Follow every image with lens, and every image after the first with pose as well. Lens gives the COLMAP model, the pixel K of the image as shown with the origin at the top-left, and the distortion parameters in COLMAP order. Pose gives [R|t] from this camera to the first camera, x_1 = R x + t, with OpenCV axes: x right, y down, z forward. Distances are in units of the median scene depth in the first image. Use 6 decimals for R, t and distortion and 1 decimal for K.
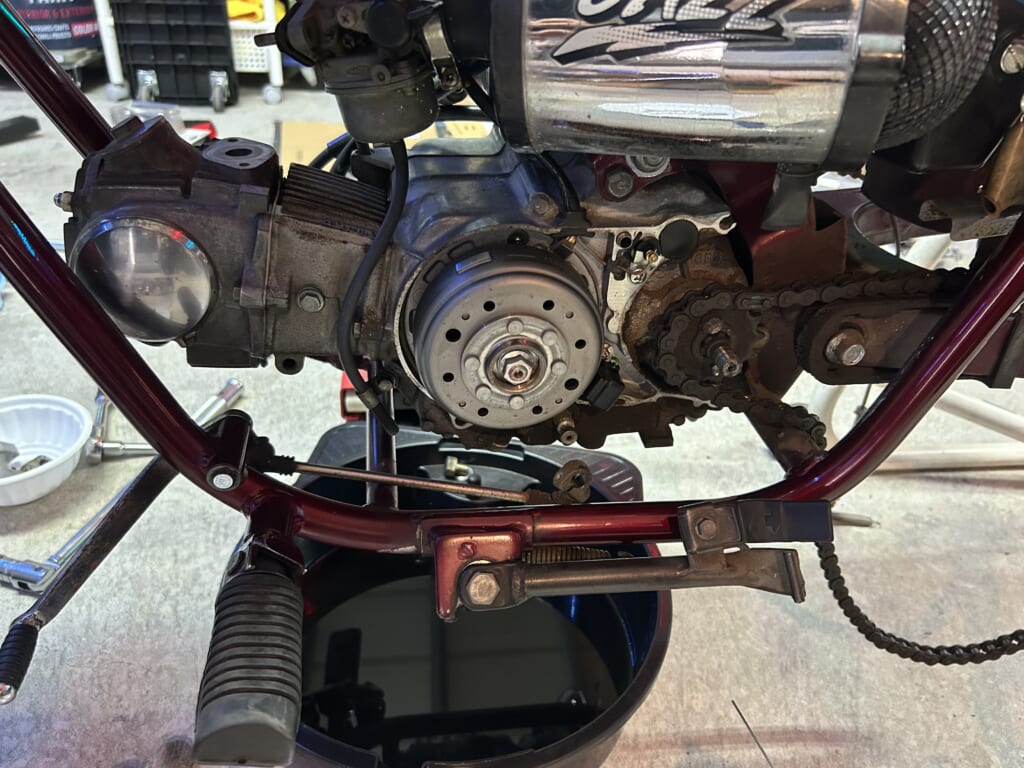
lens RADIAL K [[775.5, 0, 518.3], [0, 775.5, 397.6], [0, 0, 1]] dist [0.038867, -0.066340]
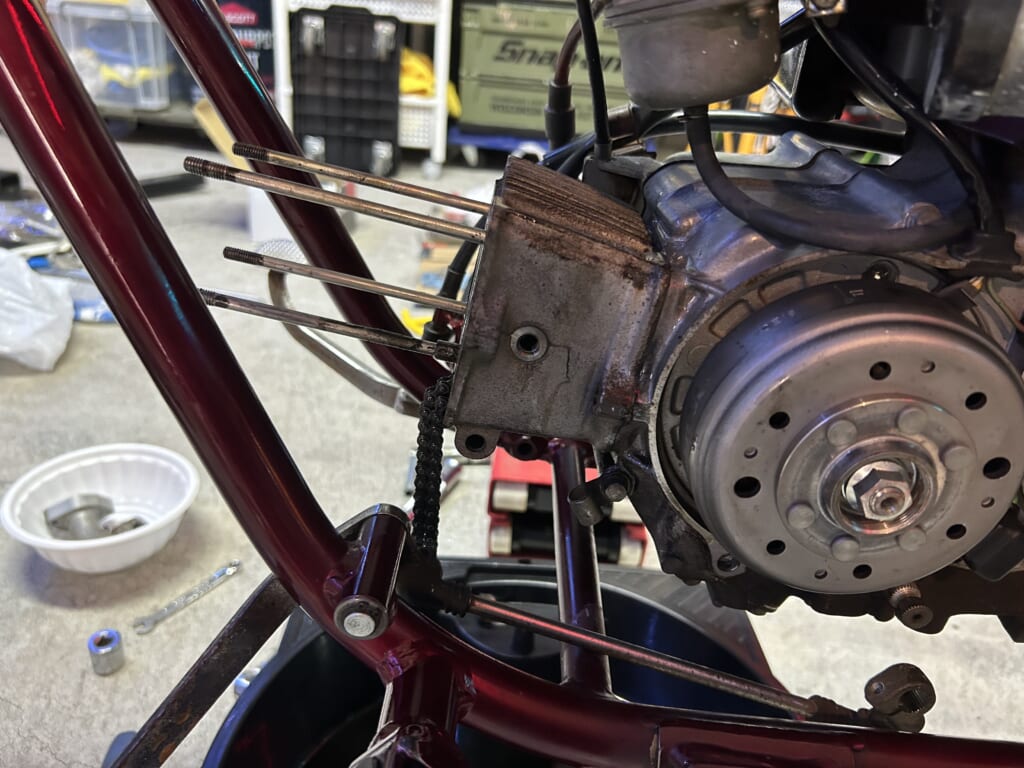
lens RADIAL K [[775.5, 0, 518.3], [0, 775.5, 397.6], [0, 0, 1]] dist [0.038867, -0.066340]
pose [[0.984585, 0.100968, -0.142818, -0.092513], [-0.117777, 0.986406, -0.114595, -0.005513], [0.129306, 0.129649, 0.983093, 0.196409]]
